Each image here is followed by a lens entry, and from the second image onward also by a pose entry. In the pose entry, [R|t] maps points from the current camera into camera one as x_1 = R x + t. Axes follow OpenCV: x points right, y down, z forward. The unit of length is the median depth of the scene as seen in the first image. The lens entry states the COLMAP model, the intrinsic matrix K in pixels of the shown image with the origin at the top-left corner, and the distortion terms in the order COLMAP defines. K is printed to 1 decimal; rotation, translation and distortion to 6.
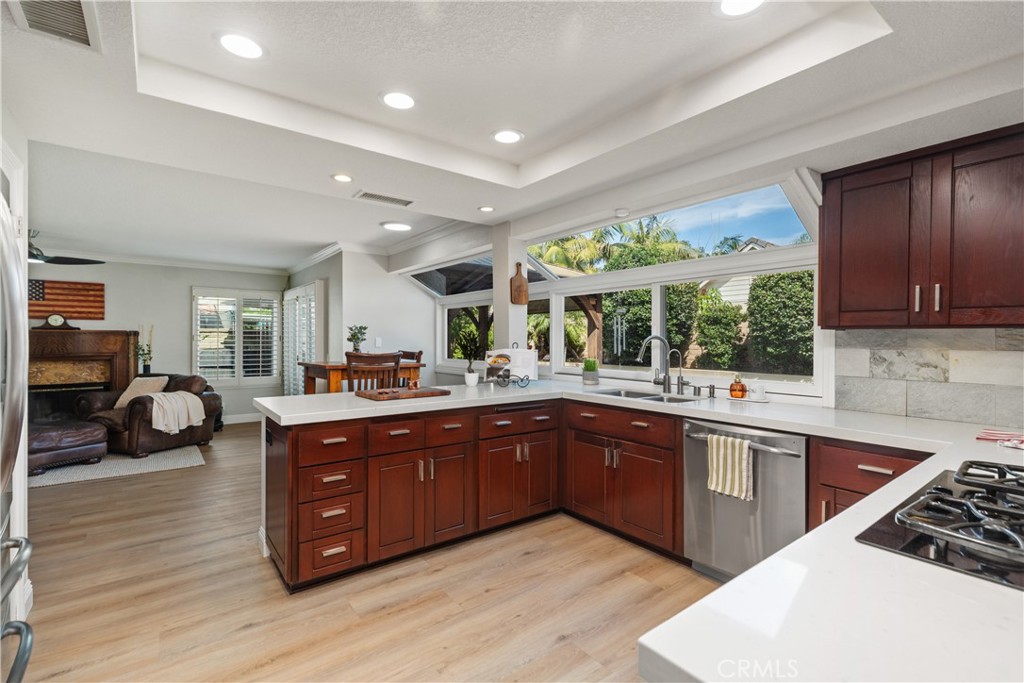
lens RADIAL K [[462.7, 0, 512.1], [0, 462.7, 337.2], [0, 0, 1]] dist [0.004408, 0.000240]
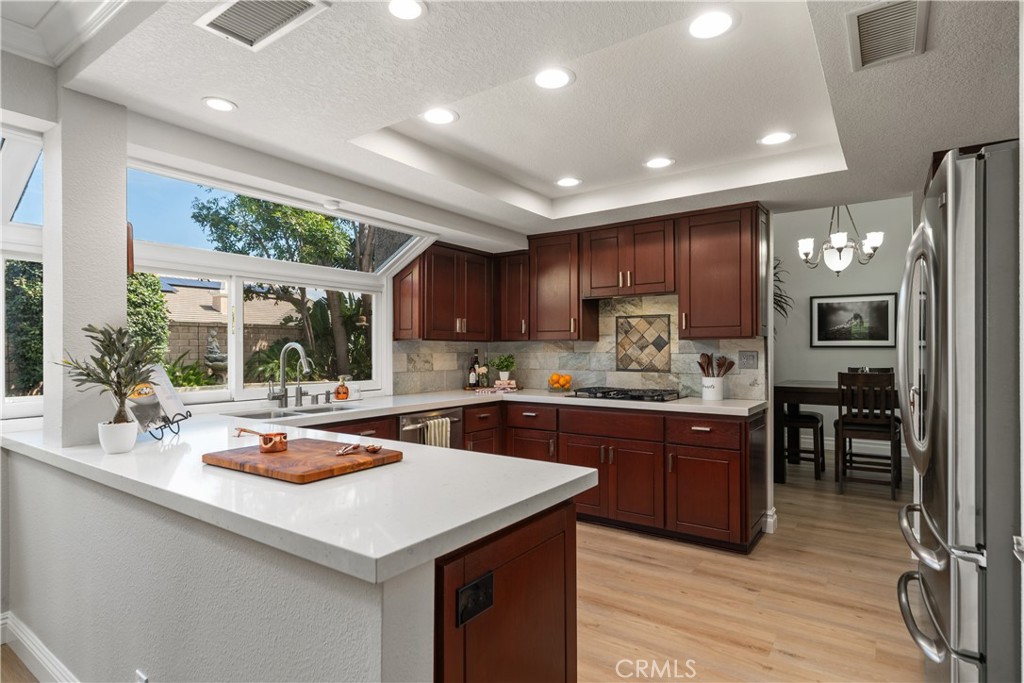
lens RADIAL K [[547.5, 0, 503.4], [0, 547.5, 347.7], [0, 0, 1]] dist [-0.013981, -0.003250]
pose [[-0.304316, -0.004095, 0.952562, -0.805142], [-0.004191, 0.999987, 0.002960, 0.000490], [-0.952562, -0.003091, -0.304329, 0.936933]]
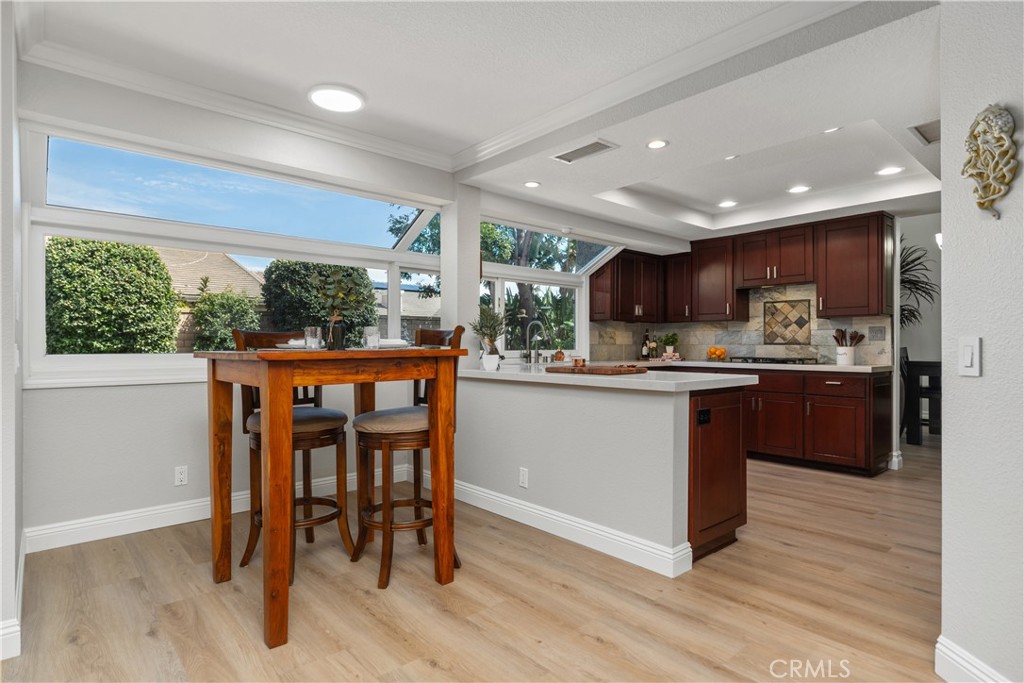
lens RADIAL K [[547.5, 0, 492.9], [0, 547.5, 345.7], [0, 0, 1]] dist [-0.013981, -0.003250]
pose [[-0.061632, -0.008611, 0.998062, -1.283224], [-0.005992, 0.999948, 0.008257, 0.056881], [-0.998081, -0.005472, -0.061681, 1.228936]]
